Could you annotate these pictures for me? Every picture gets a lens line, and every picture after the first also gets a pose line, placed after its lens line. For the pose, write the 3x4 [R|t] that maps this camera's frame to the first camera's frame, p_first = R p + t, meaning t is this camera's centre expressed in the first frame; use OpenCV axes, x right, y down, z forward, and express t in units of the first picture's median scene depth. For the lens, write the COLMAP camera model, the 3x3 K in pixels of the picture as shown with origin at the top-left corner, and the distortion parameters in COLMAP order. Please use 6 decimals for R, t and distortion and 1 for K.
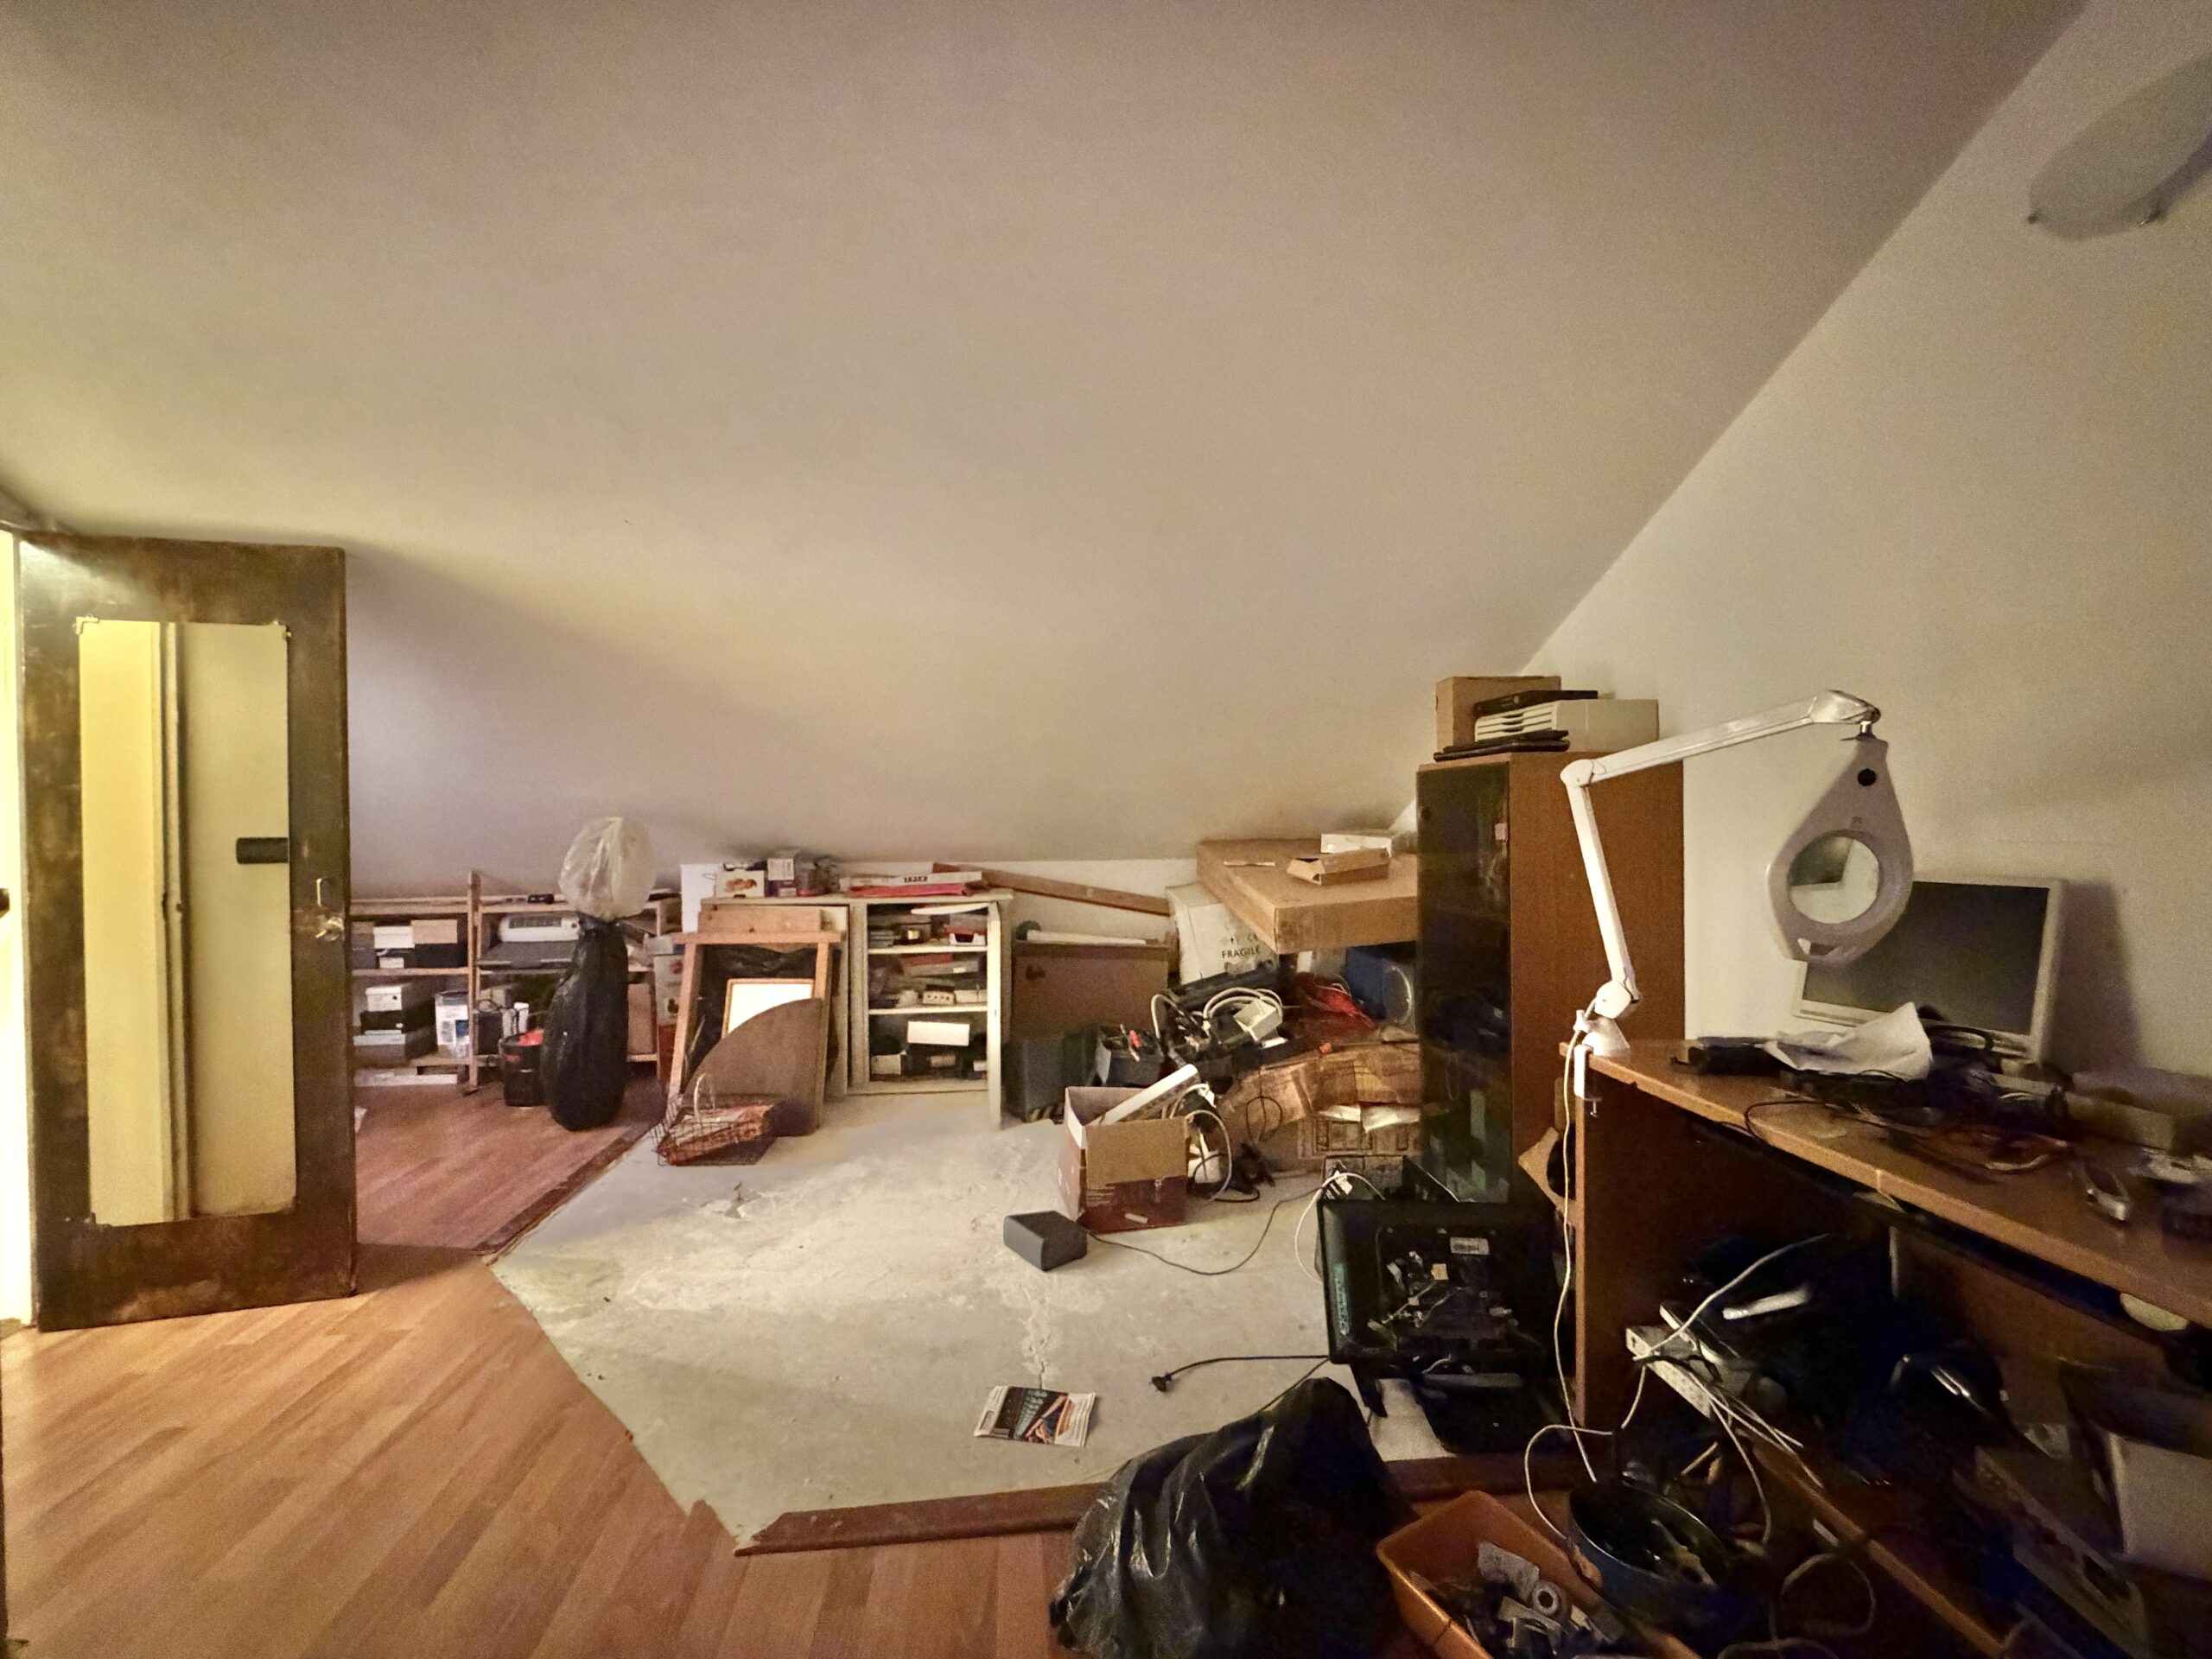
lens RADIAL K [[878.3, 0, 1106.4], [0, 878.3, 825.3], [0, 0, 1]] dist [-0.000669, -0.000100]
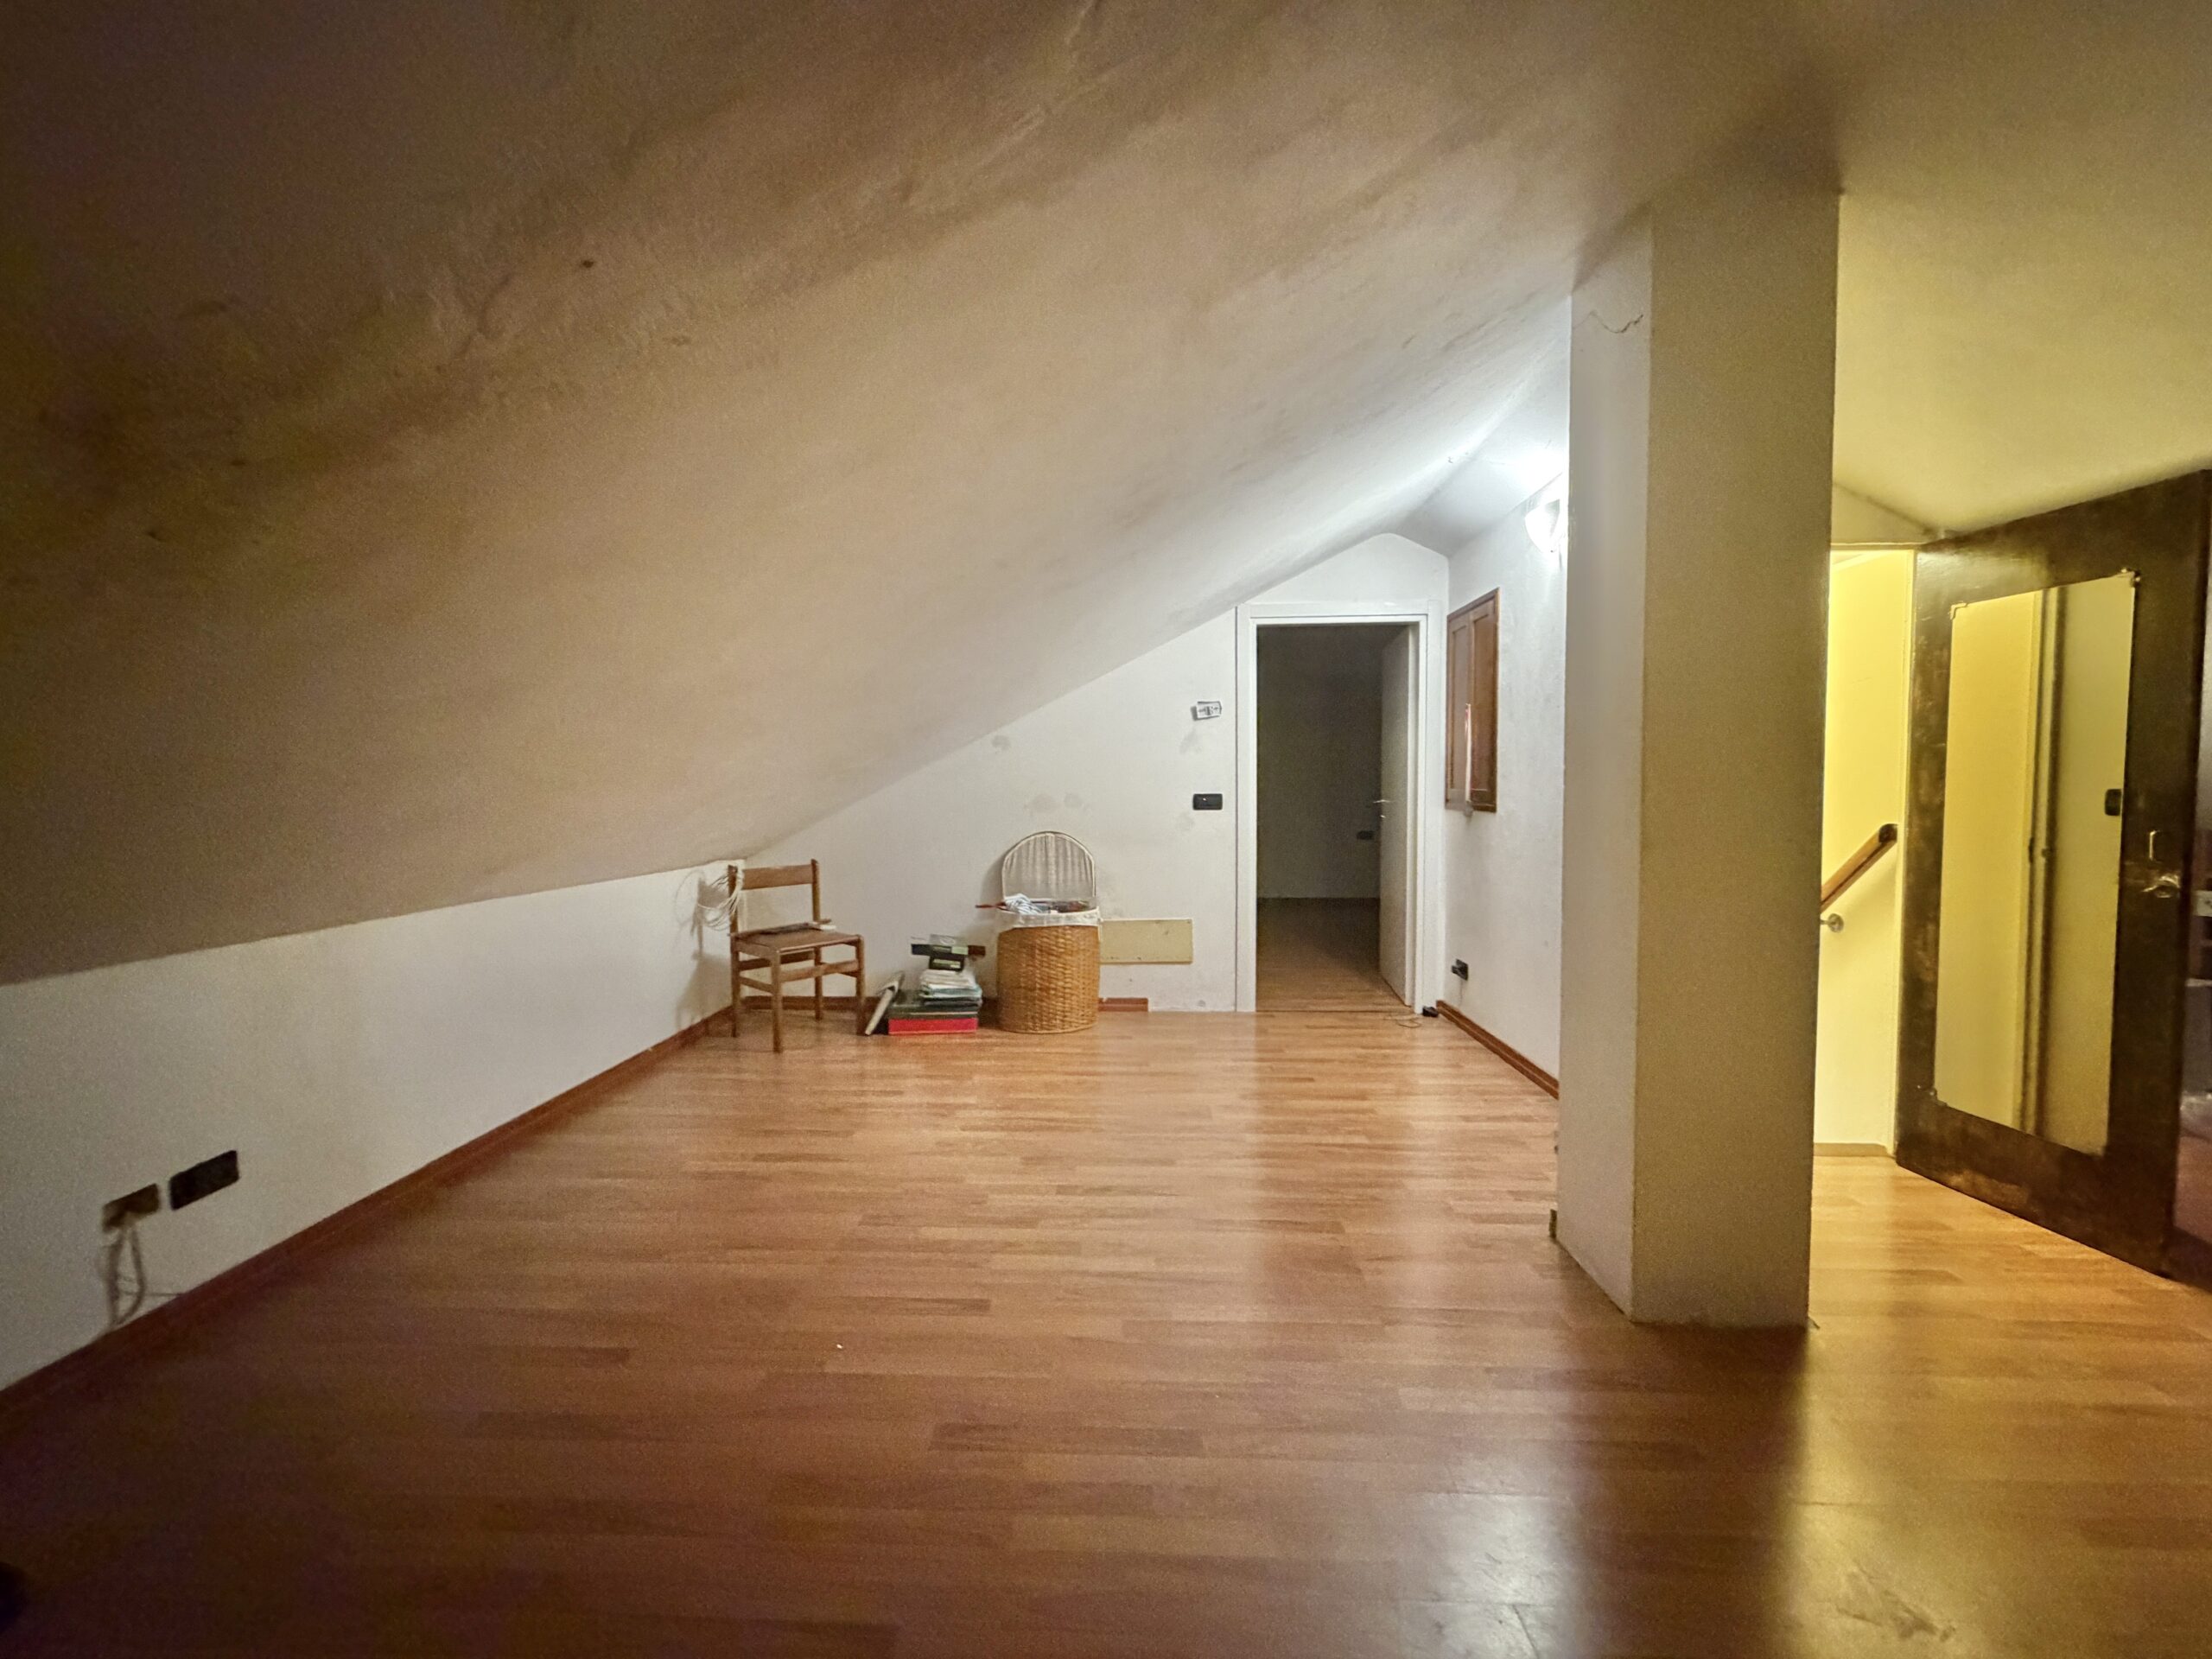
lens RADIAL K [[878.3, 0, 1094.5], [0, 878.3, 831.9], [0, 0, 1]] dist [-0.000669, -0.000100]
pose [[-0.141256, 0.059521, -0.988182, 0.216446], [-0.001263, 0.998179, 0.060303, 0.005107], [0.989972, 0.009766, -0.140924, -0.006212]]
